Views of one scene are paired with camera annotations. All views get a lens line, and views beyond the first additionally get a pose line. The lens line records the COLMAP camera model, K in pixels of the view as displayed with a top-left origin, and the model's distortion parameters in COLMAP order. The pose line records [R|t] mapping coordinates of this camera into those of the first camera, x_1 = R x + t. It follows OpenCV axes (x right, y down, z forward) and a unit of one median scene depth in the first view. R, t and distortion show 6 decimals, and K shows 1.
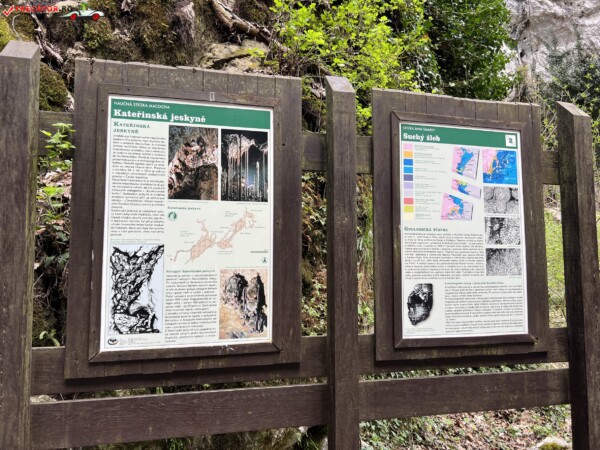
lens RADIAL K [[457.3, 0, 302.5], [0, 457.3, 224.7], [0, 0, 1]] dist [0.051902, -0.057936]
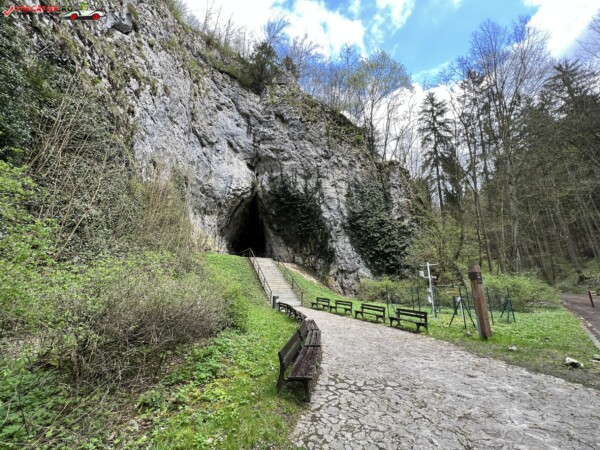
lens RADIAL K [[242.2, 0, 298.2], [0, 242.2, 226.4], [0, 0, 1]] dist [-0.003802, 0.000275]
pose [[0.920525, 0.108494, 0.375317, 4.395889], [-0.044435, 0.983508, -0.175323, 0.028310], [-0.388149, 0.144712, 0.910164, 1.162783]]
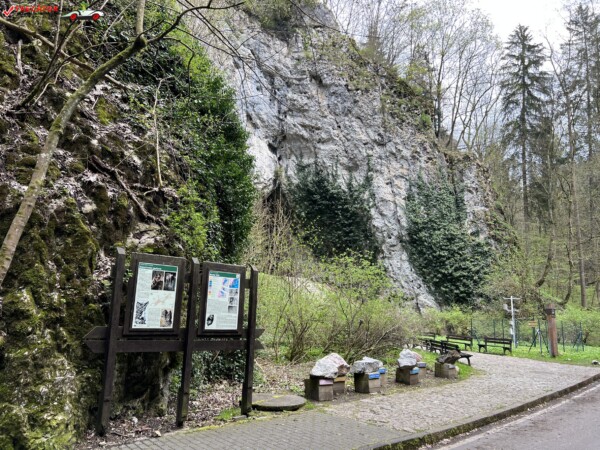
lens RADIAL K [[457.3, 0, 299.4], [0, 457.3, 231.5], [0, 0, 1]] dist [0.051902, -0.057936]
pose [[0.879083, 0.117931, 0.461849, -0.867279], [-0.069848, 0.990323, -0.119926, -0.136506], [-0.471523, 0.073166, 0.878813, -2.536667]]
